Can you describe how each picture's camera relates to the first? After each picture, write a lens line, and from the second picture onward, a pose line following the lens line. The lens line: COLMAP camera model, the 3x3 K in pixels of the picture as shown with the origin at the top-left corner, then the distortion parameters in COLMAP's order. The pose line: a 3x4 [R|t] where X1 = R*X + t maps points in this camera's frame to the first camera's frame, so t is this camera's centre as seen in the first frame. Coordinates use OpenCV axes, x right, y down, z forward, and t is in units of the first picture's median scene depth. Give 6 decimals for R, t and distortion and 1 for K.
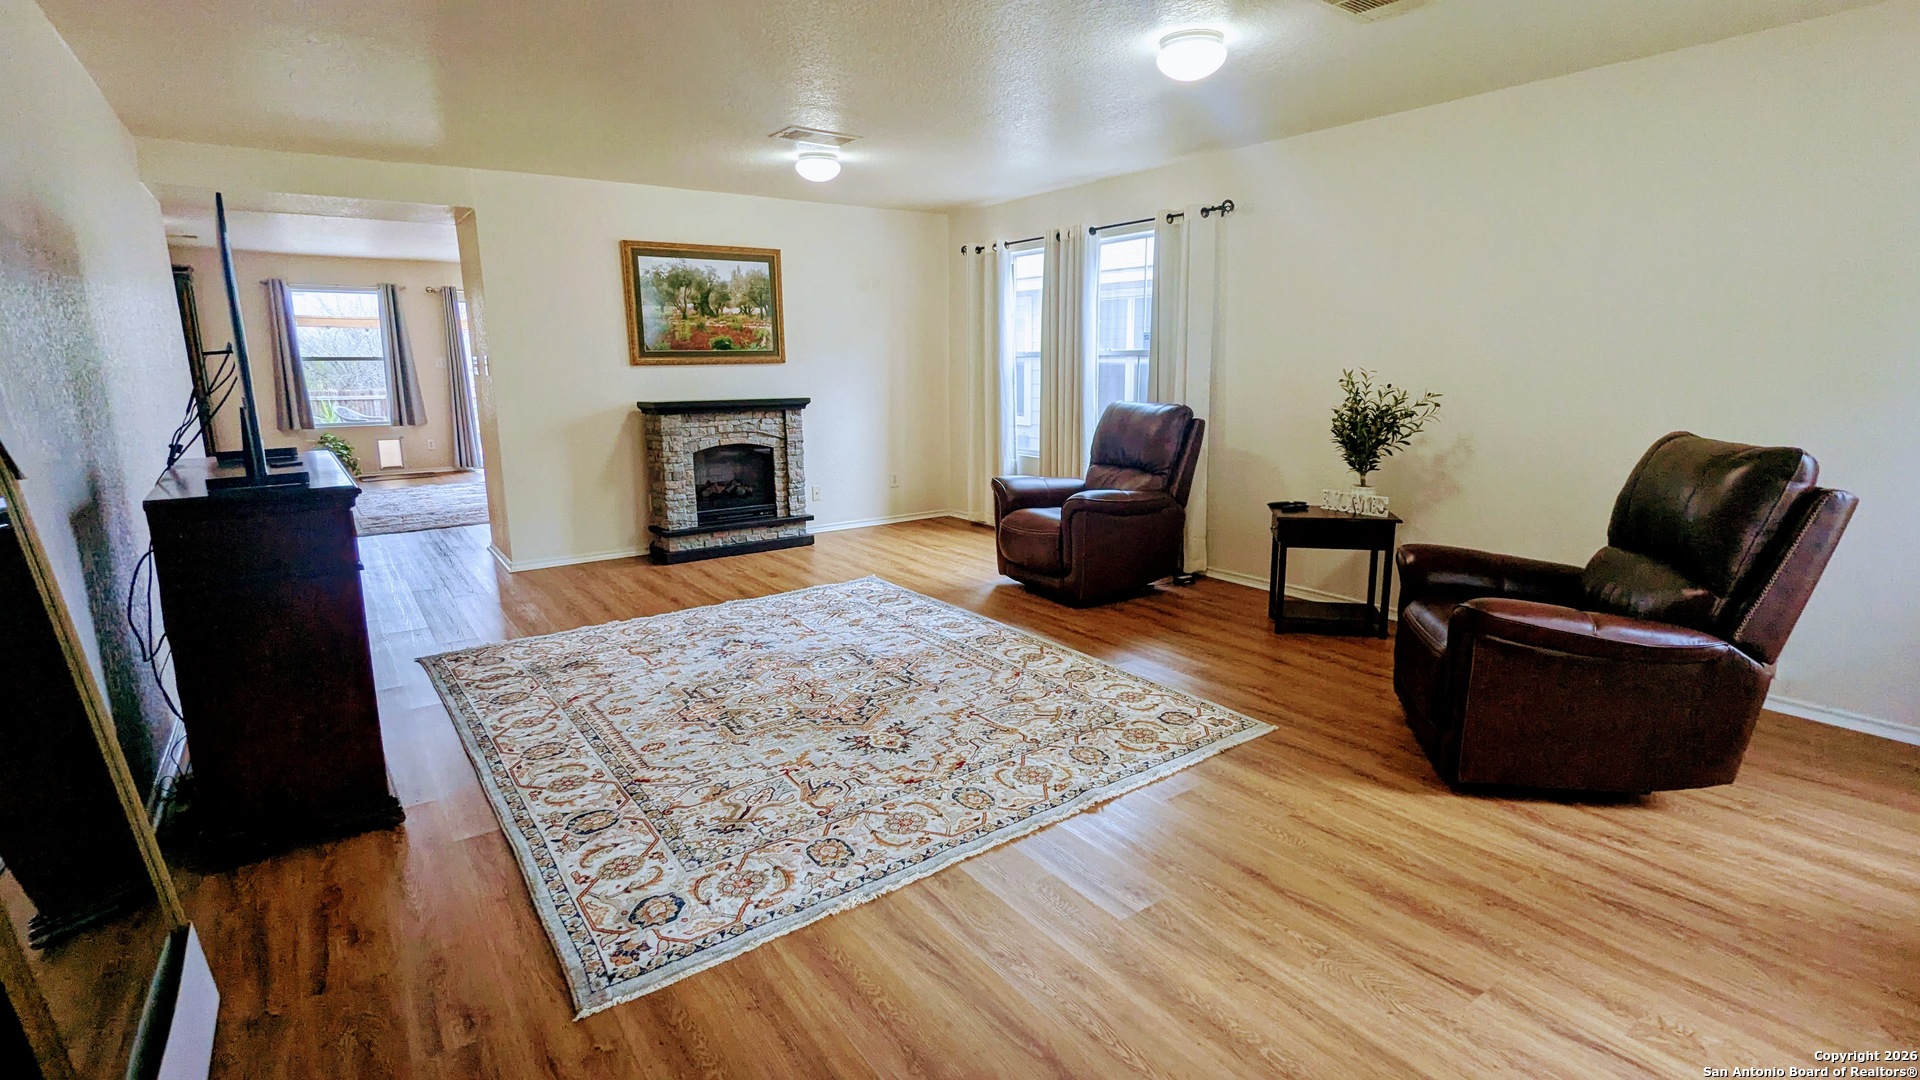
lens RADIAL K [[903.0, 0, 968.0], [0, 903.0, 527.0], [0, 0, 1]] dist [0.000796, -0.000223]
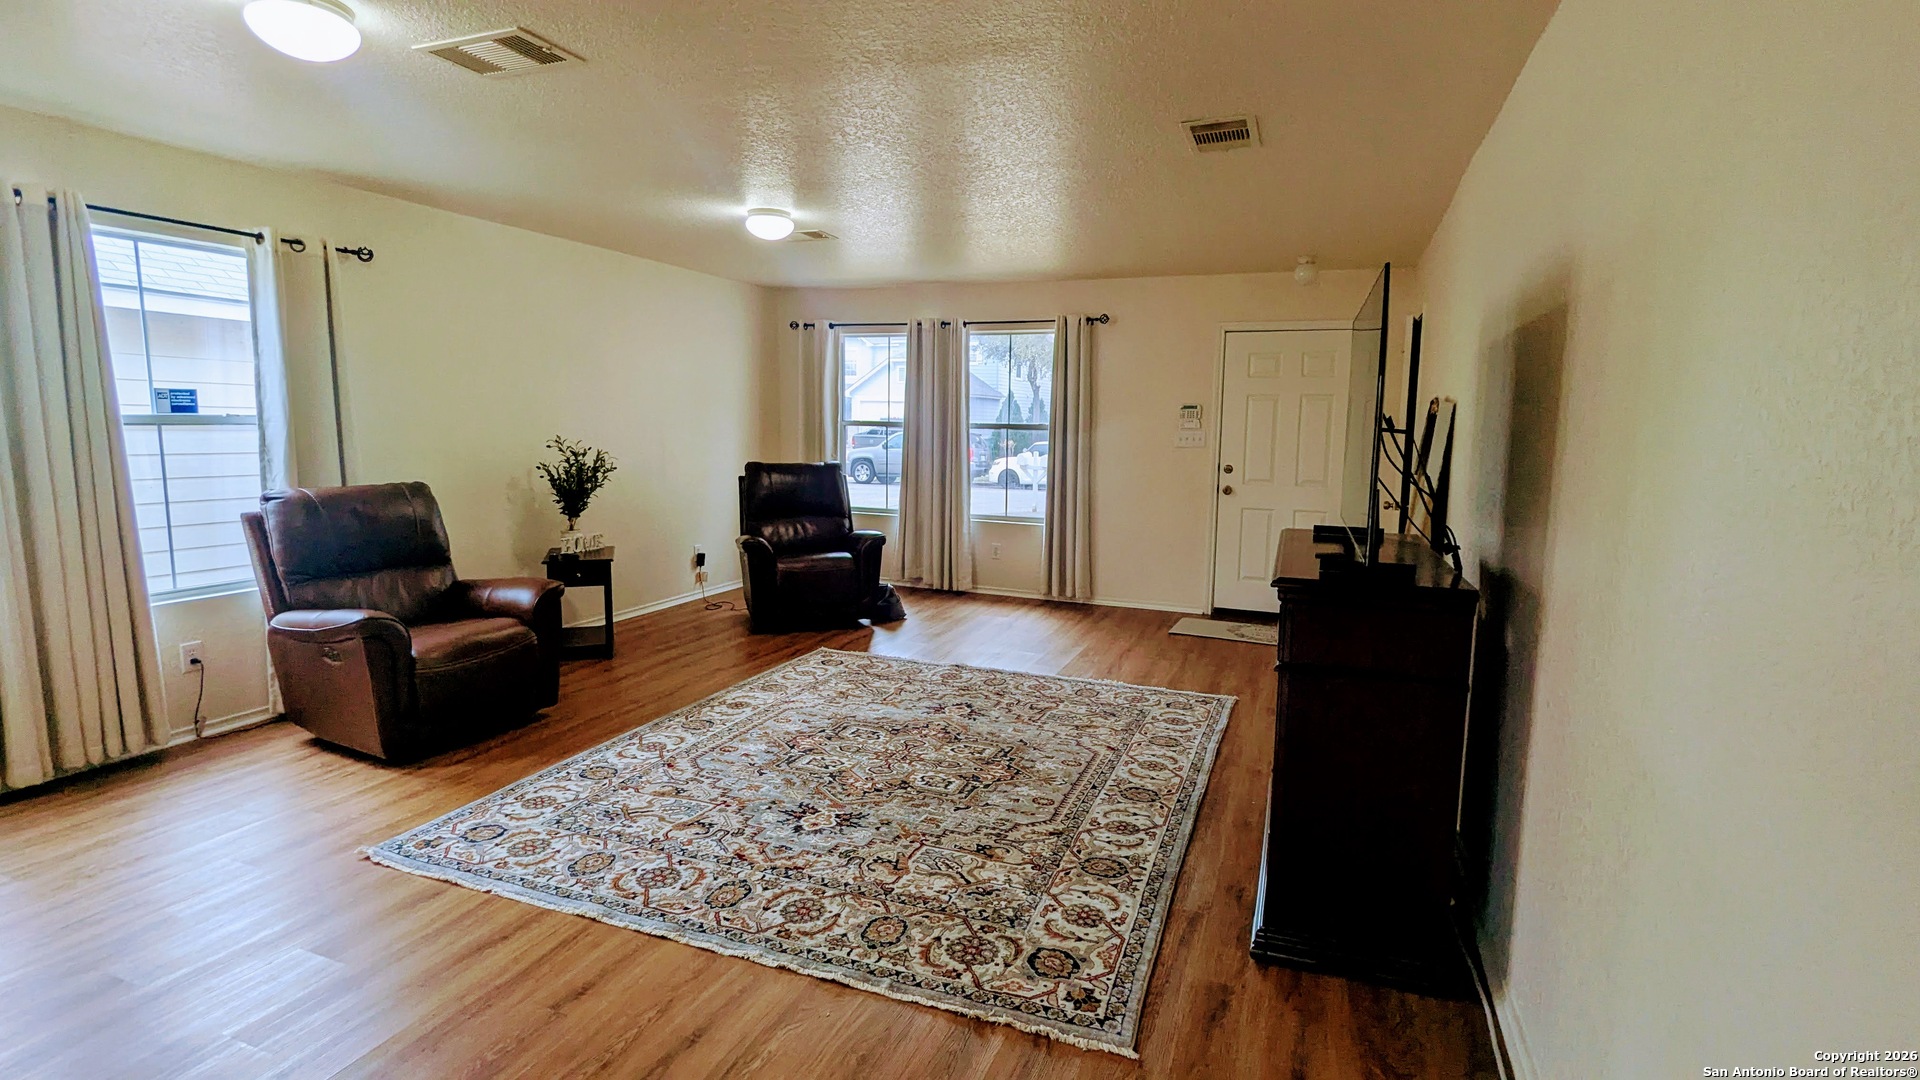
lens RADIAL K [[903.0, 0, 968.0], [0, 903.0, 527.0], [0, 0, 1]] dist [0.000796, -0.000223]
pose [[-0.534389, -0.095717, 0.839801, -1.096991], [0.153161, 0.966154, 0.207579, -0.276435], [-0.831246, 0.239553, -0.501642, 1.458560]]
